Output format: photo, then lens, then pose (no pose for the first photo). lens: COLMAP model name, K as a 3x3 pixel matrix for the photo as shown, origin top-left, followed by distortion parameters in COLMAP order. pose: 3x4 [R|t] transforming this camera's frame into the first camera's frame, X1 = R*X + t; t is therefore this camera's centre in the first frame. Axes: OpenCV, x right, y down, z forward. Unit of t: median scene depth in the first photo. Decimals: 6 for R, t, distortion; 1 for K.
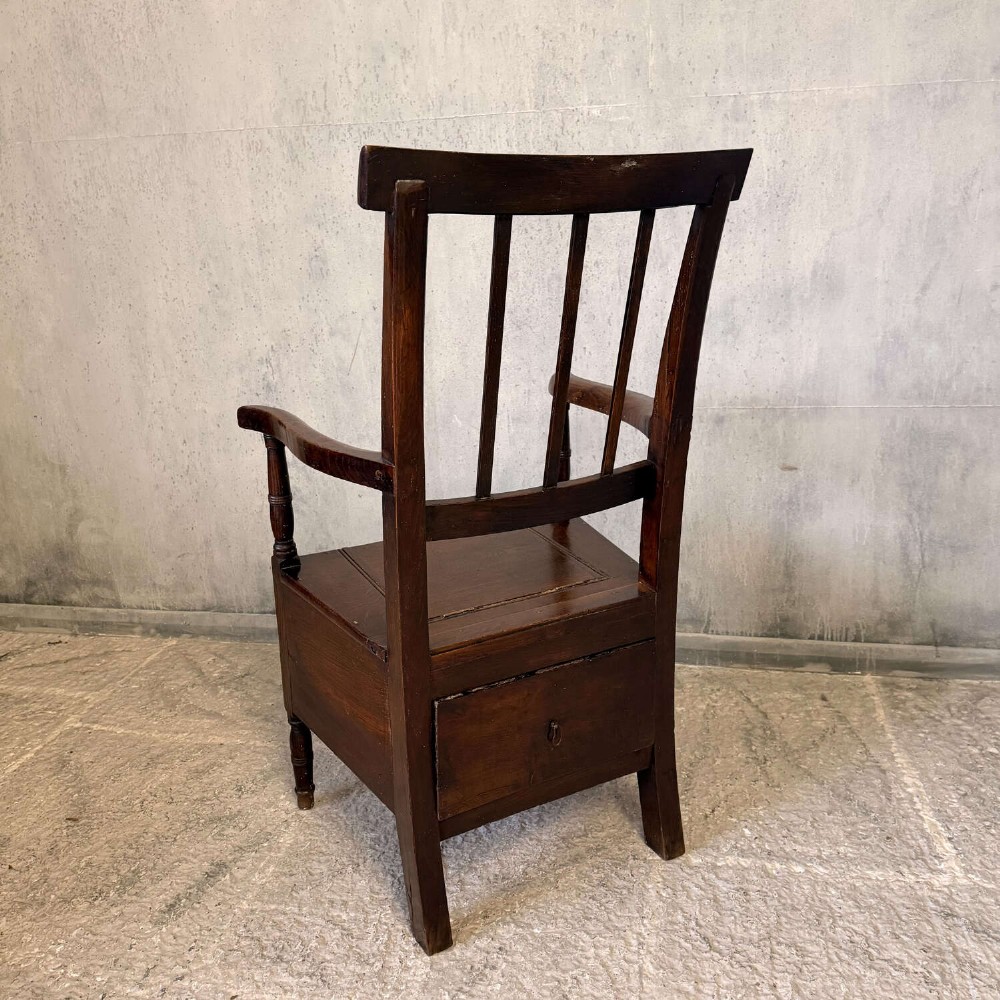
lens RADIAL K [[939.3, 0, 504.3], [0, 939.3, 500.2], [0, 0, 1]] dist [0.158329, -0.343335]
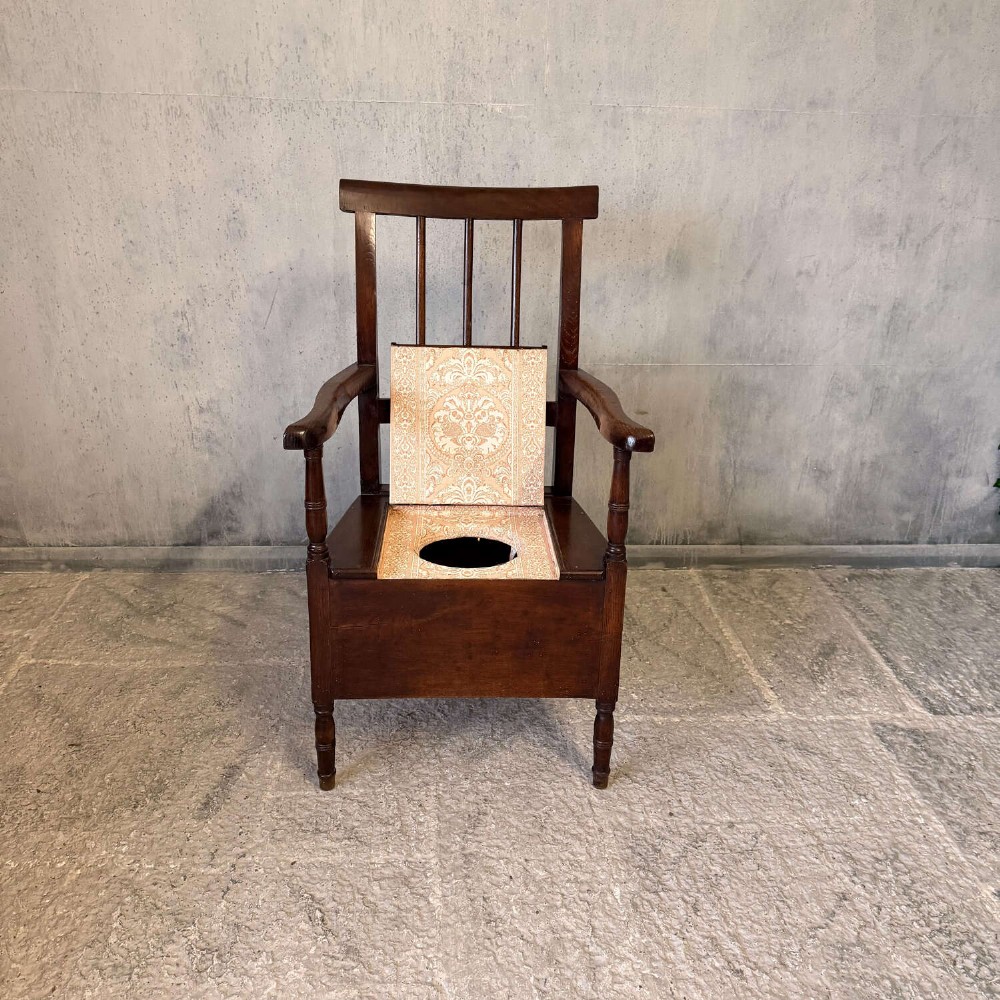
lens RADIAL K [[935.3, 0, 502.8], [0, 935.3, 499.6], [0, 0, 1]] dist [0.184439, -0.395684]
pose [[0.963396, -0.041735, 0.264815, -0.215545], [0.008250, 0.991956, 0.126318, -0.079698], [-0.267957, -0.119509, 0.955990, -0.156080]]
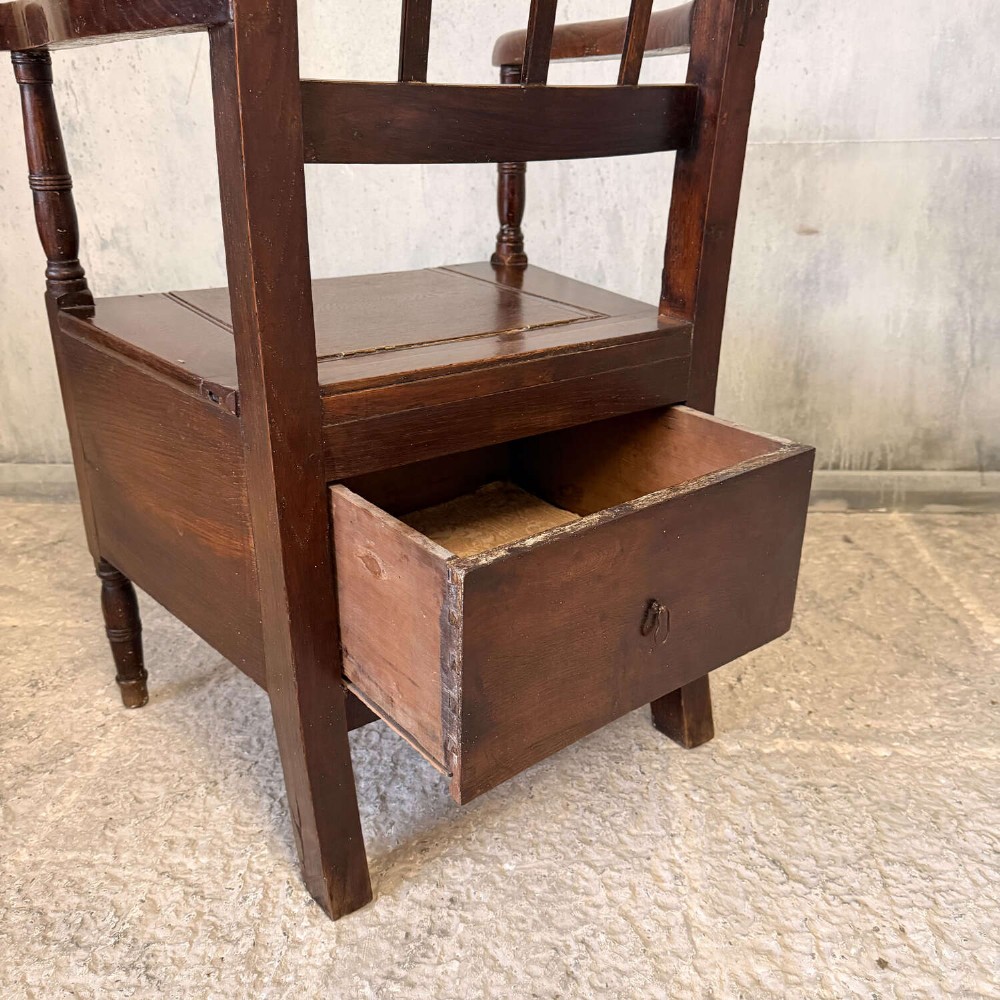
lens RADIAL K [[952.8, 0, 500.0], [0, 952.8, 502.2], [0, 0, 1]] dist [0.044558, -0.092068]
pose [[0.993646, -0.023788, 0.110005, -0.023872], [0.015422, 0.996967, 0.076288, 0.117100], [-0.111486, -0.074107, 0.990999, 0.282280]]
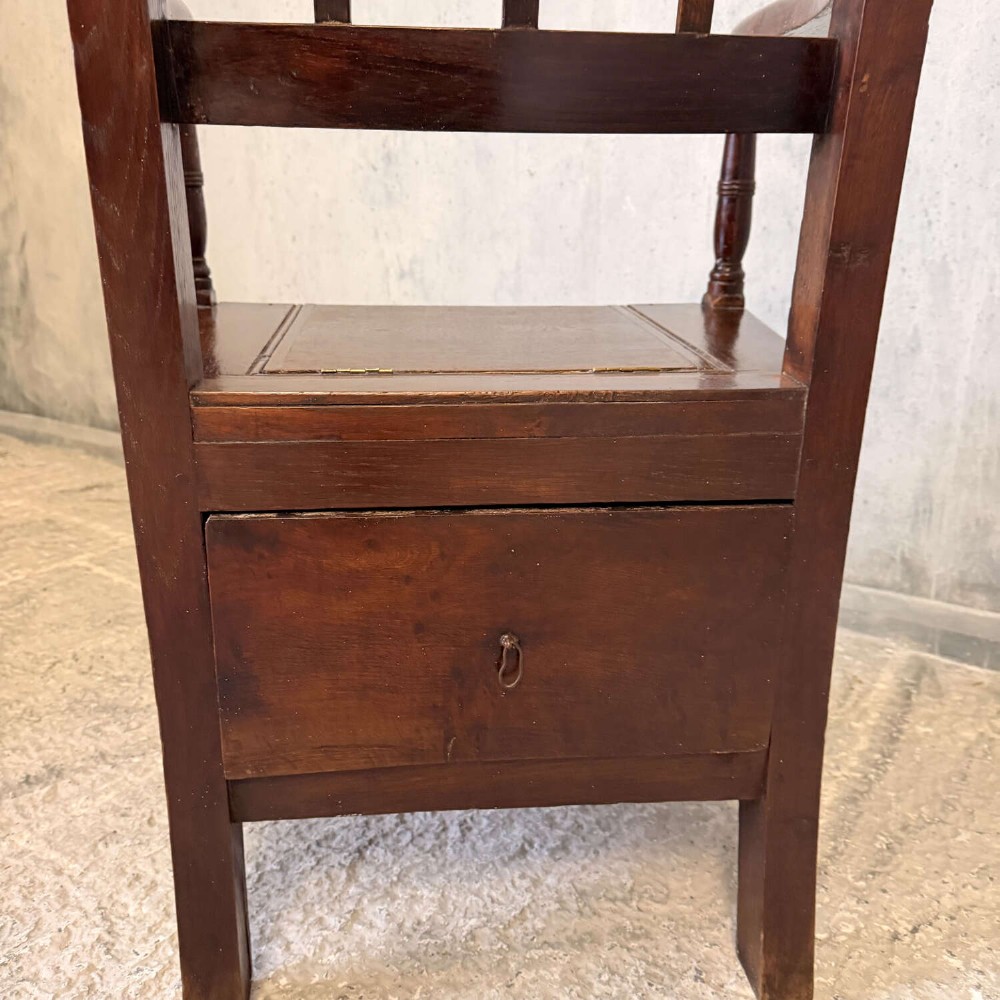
lens RADIAL K [[960.4, 0, 494.8], [0, 960.4, 504.2], [0, 0, 1]] dist [-0.004732, -0.015287]
pose [[0.920036, 0.153362, -0.360573, 0.138200], [-0.149355, 0.988009, 0.039136, 0.108633], [0.362252, 0.017847, 0.931909, 0.401623]]
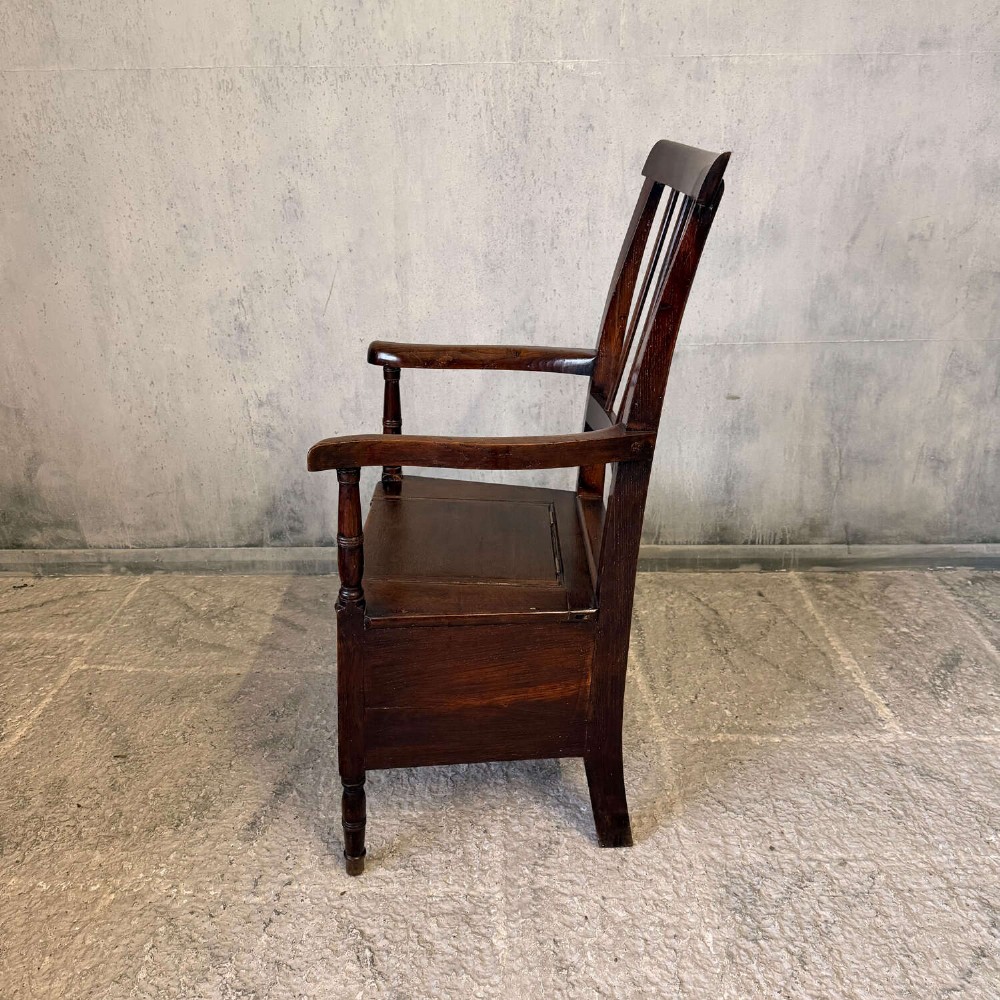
lens RADIAL K [[939.3, 0, 504.3], [0, 939.3, 500.2], [0, 0, 1]] dist [0.158329, -0.343335]
pose [[0.983194, -0.047390, 0.176306, -0.177511], [0.027428, 0.993104, 0.113986, -0.049420], [-0.180492, -0.107235, 0.977713, -0.071300]]
